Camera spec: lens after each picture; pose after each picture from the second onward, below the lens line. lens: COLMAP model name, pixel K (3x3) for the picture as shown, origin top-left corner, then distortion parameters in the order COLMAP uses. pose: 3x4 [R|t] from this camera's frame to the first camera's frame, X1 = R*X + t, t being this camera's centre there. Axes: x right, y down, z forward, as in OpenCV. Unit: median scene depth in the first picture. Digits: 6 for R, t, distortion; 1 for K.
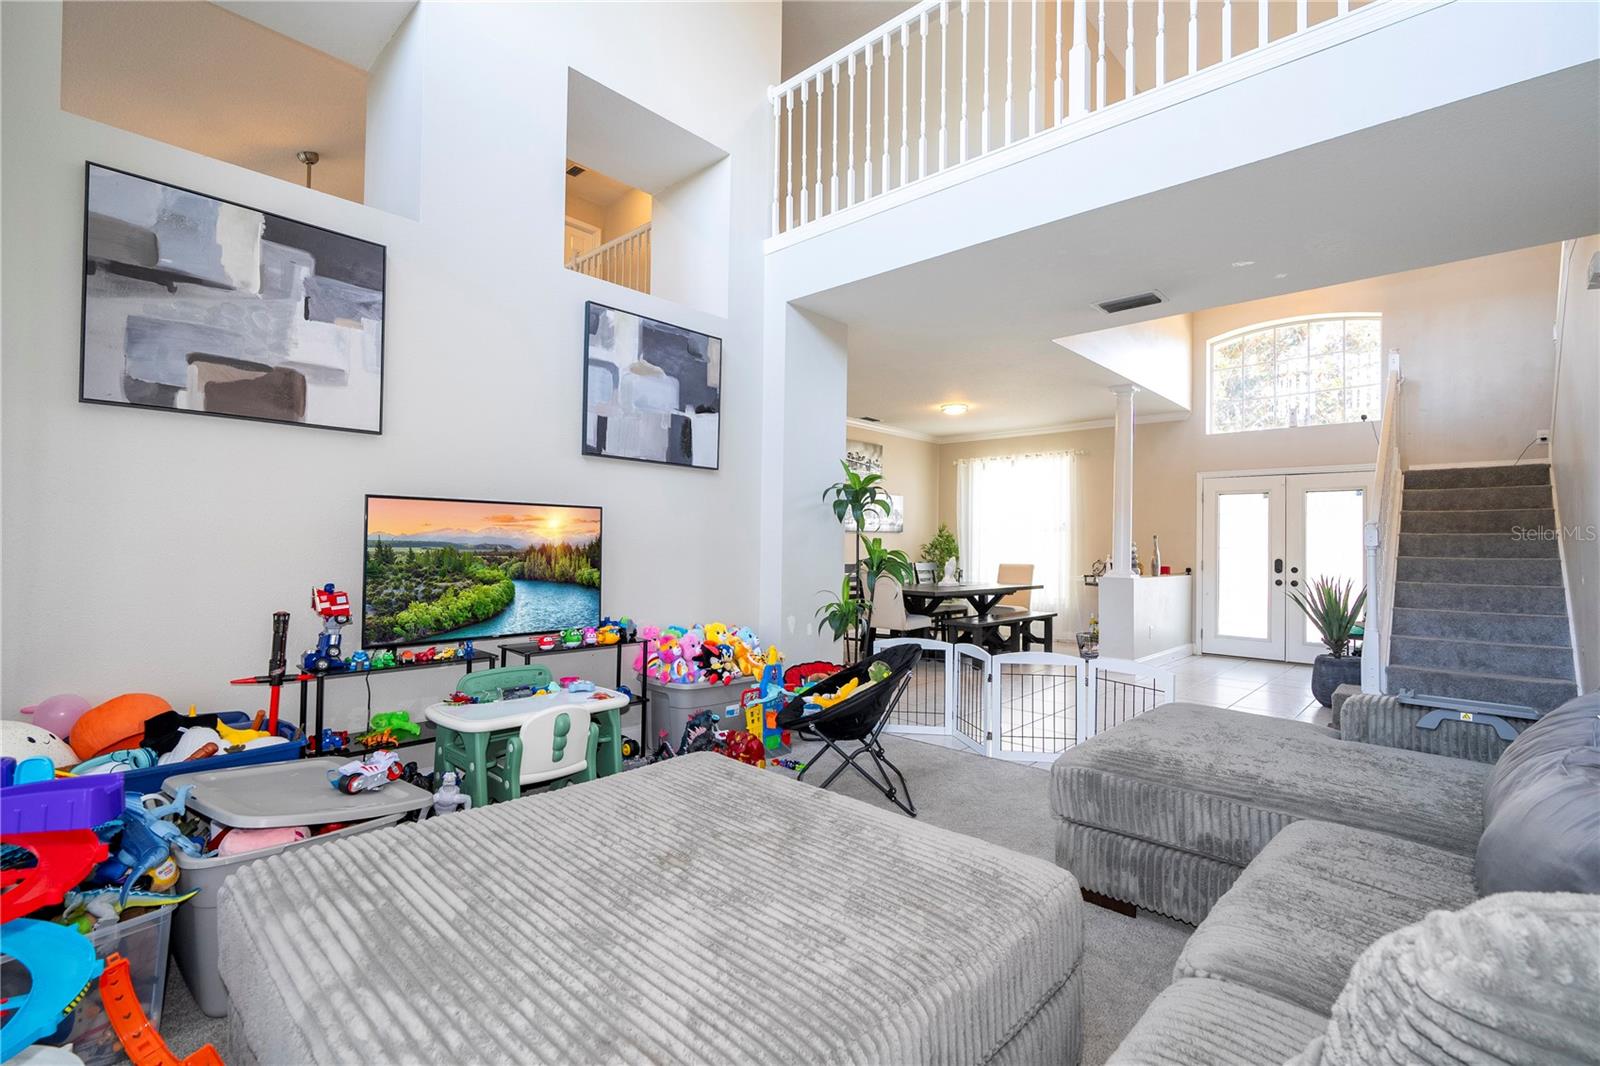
lens RADIAL K [[719.4, 0, 811.7], [0, 719.4, 531.0], [0, 0, 1]] dist [-0.003003, 0.001079]
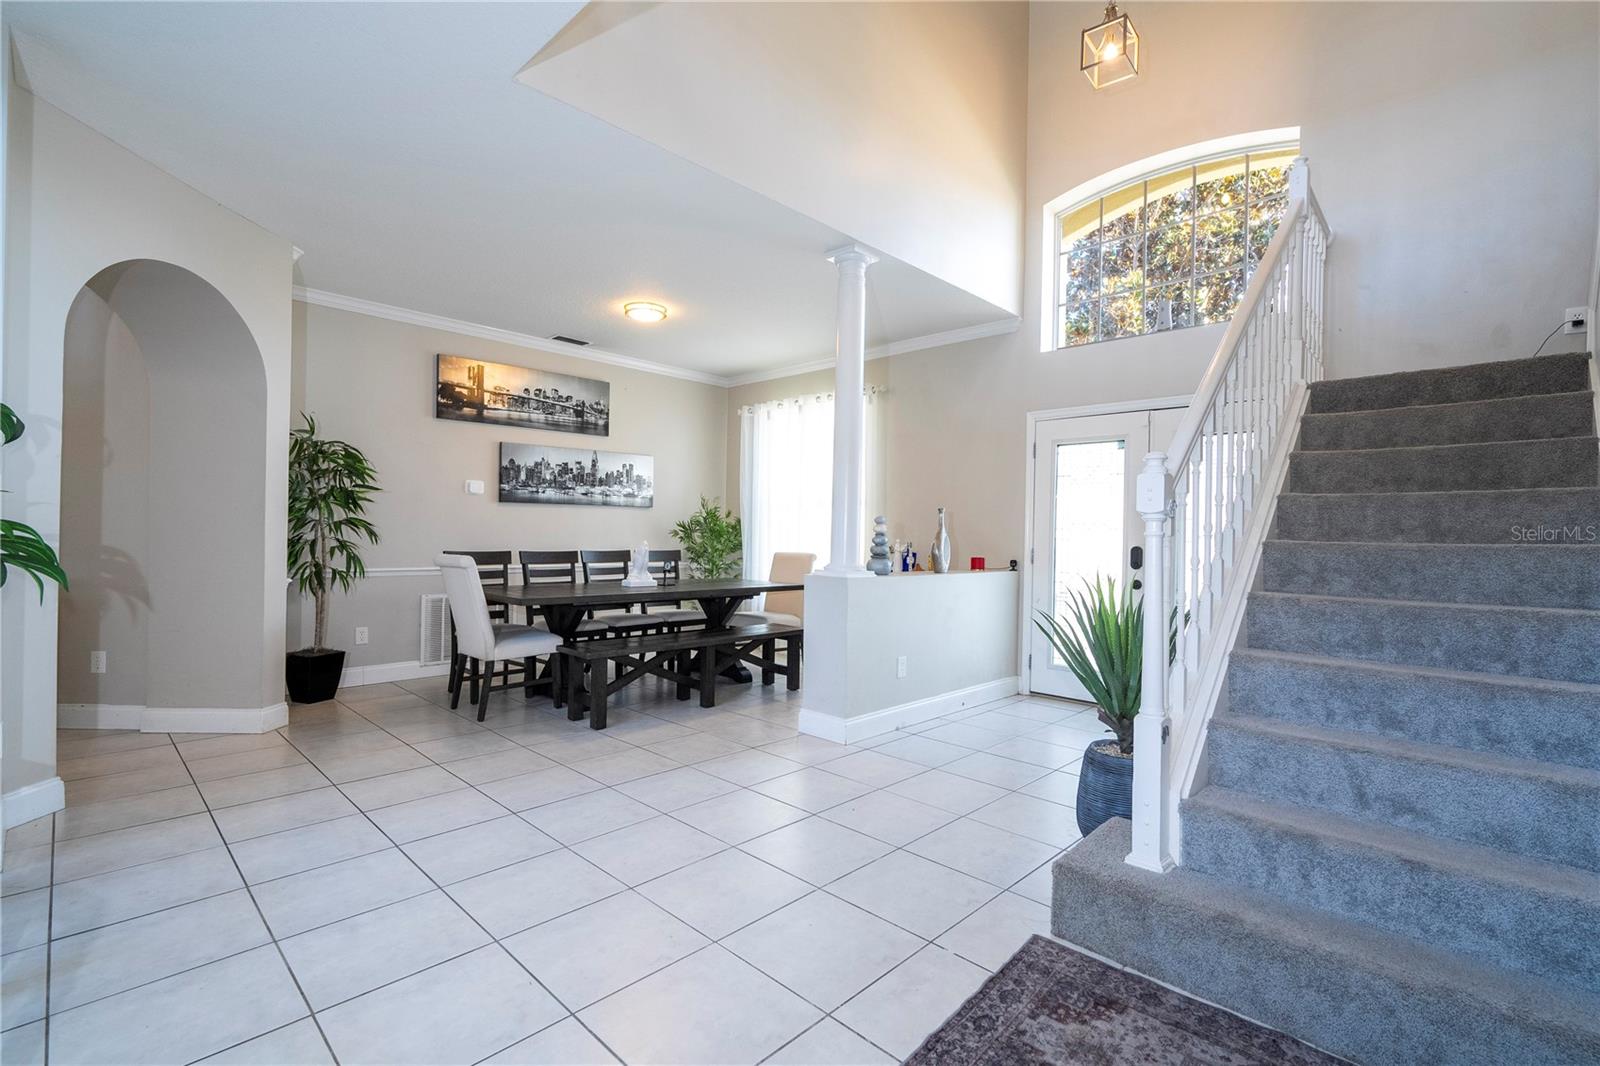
lens RADIAL K [[719.4, 0, 811.7], [0, 719.4, 531.0], [0, 0, 1]] dist [-0.003003, 0.001079]
pose [[0.999735, 0.003812, -0.022714, 0.463330], [-0.003458, 0.999873, 0.015587, 0.020377], [0.022771, -0.015504, 0.999620, 0.451872]]
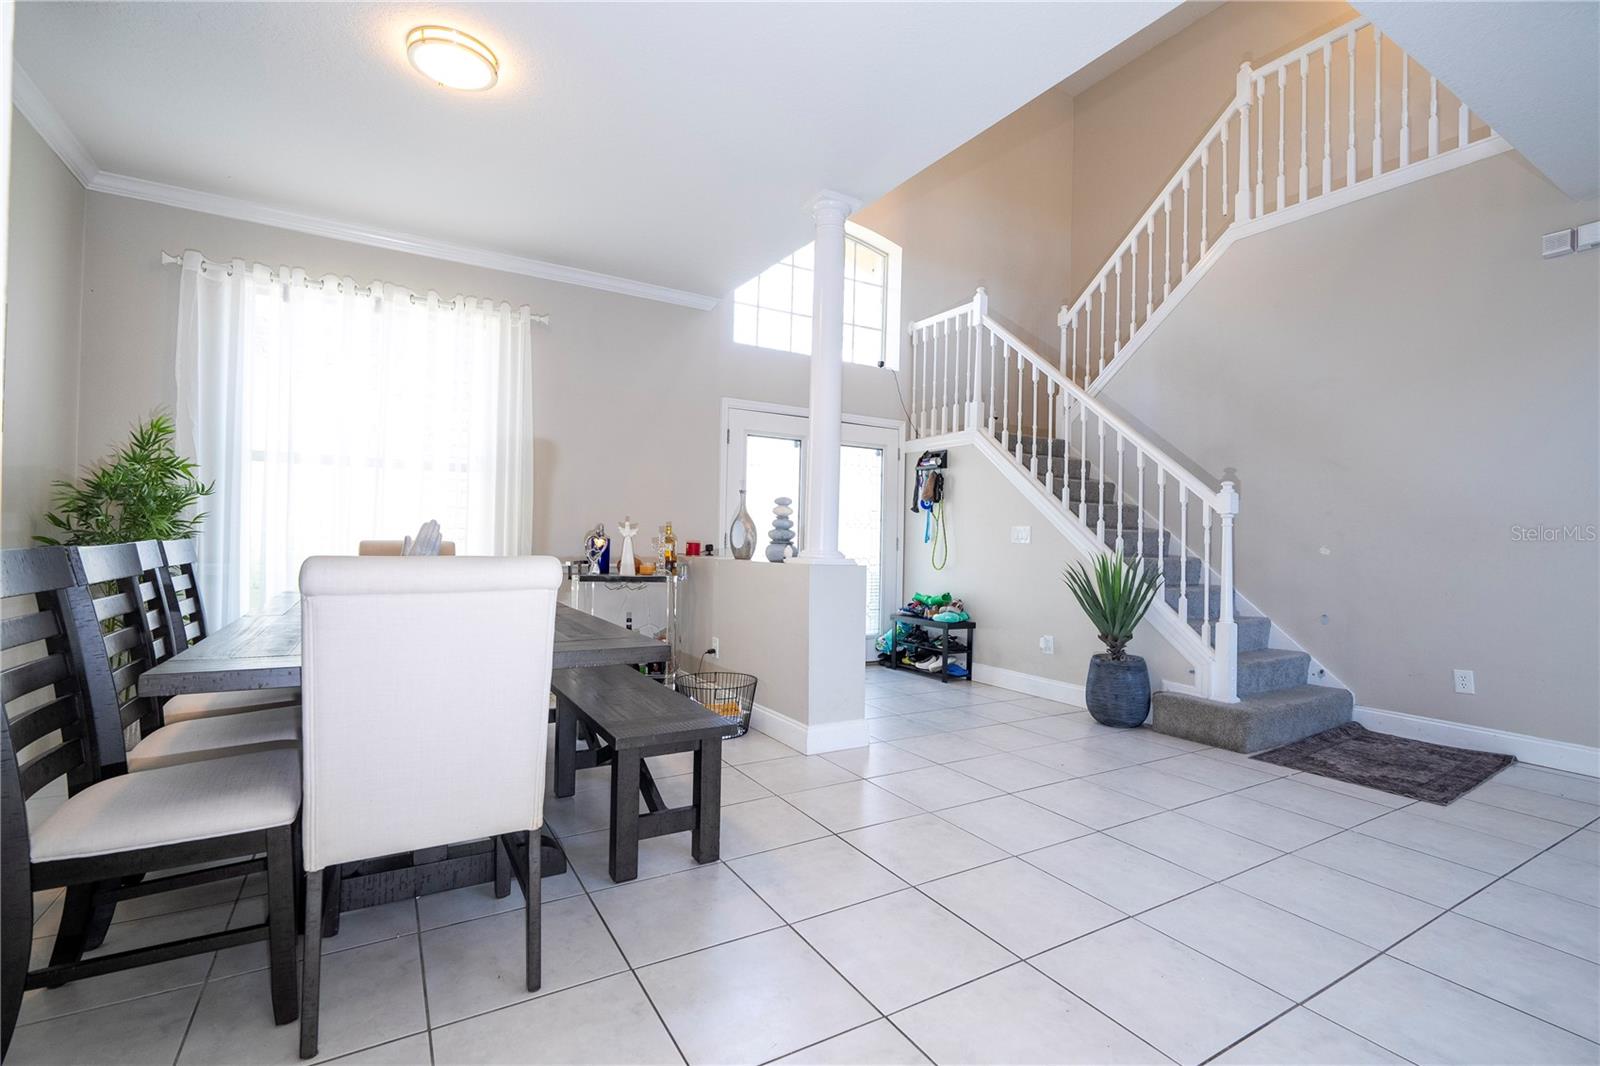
lens RADIAL K [[719.4, 0, 811.7], [0, 719.4, 531.0], [0, 0, 1]] dist [-0.003003, 0.001079]
pose [[0.288094, 0.003715, 0.957595, -0.077738], [-0.035818, 0.999335, 0.006899, 0.040702], [-0.956932, -0.036286, 0.288036, 0.949997]]
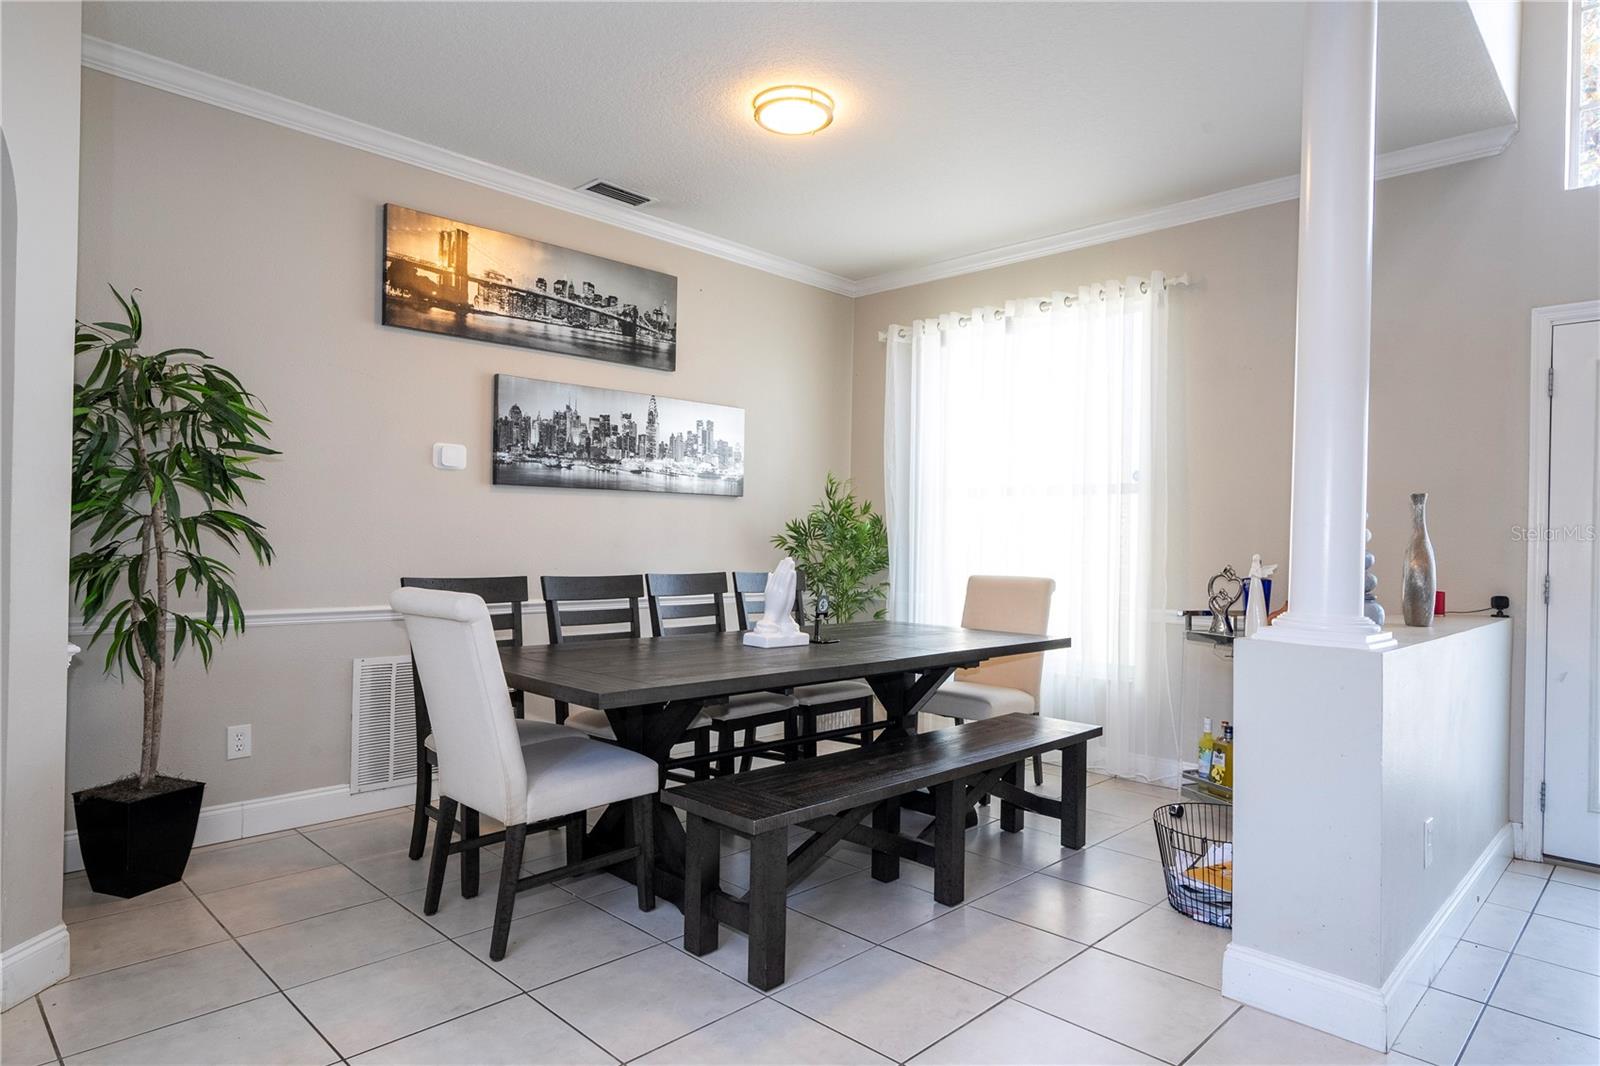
lens RADIAL K [[920.0, 0, 814.6], [0, 920.0, 533.5], [0, 0, 1]] dist [0.000897, 0.000683]
pose [[0.999535, 0.005596, -0.029985, 0.283499], [-0.005187, 0.999893, 0.013700, 0.023335], [0.030058, -0.013538, 0.999456, 0.731964]]
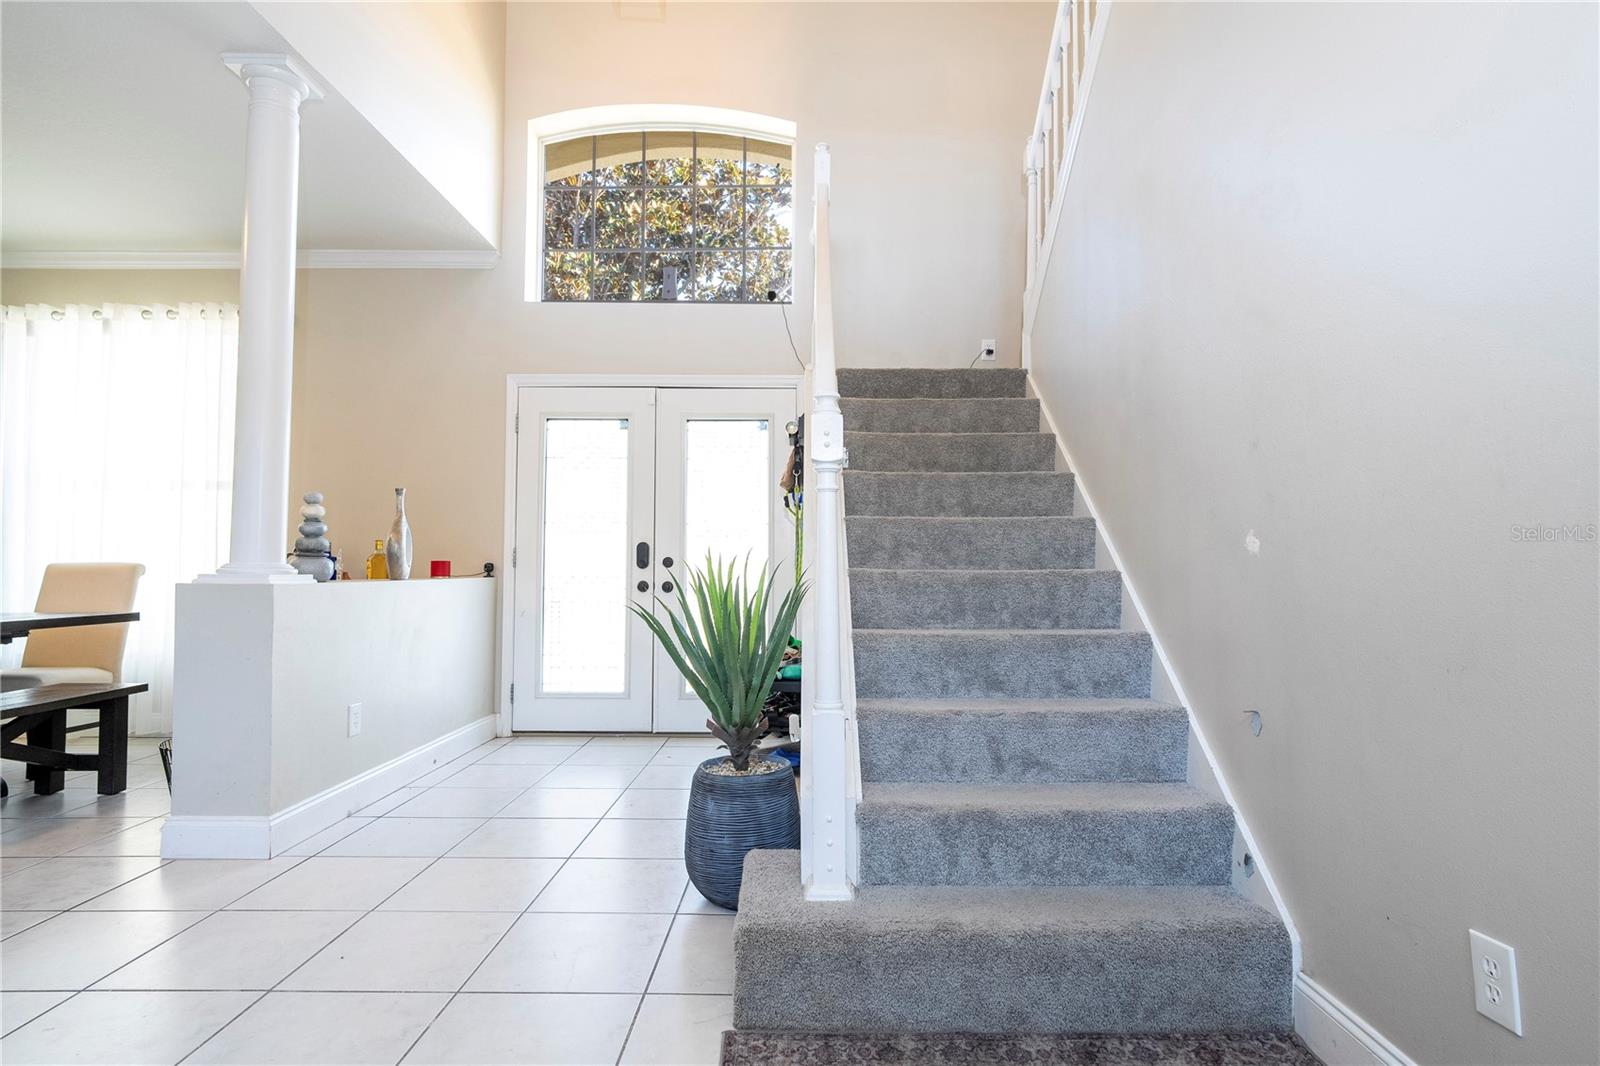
lens RADIAL K [[815.2, 0, 806.6], [0, 815.2, 534.3], [0, 0, 1]] dist [-0.000977, 0.000563]
pose [[0.741470, 0.011911, 0.670880, 0.399962], [-0.005473, 0.999917, -0.011703, 0.047431], [-0.670964, 0.005006, 0.741473, 0.562495]]
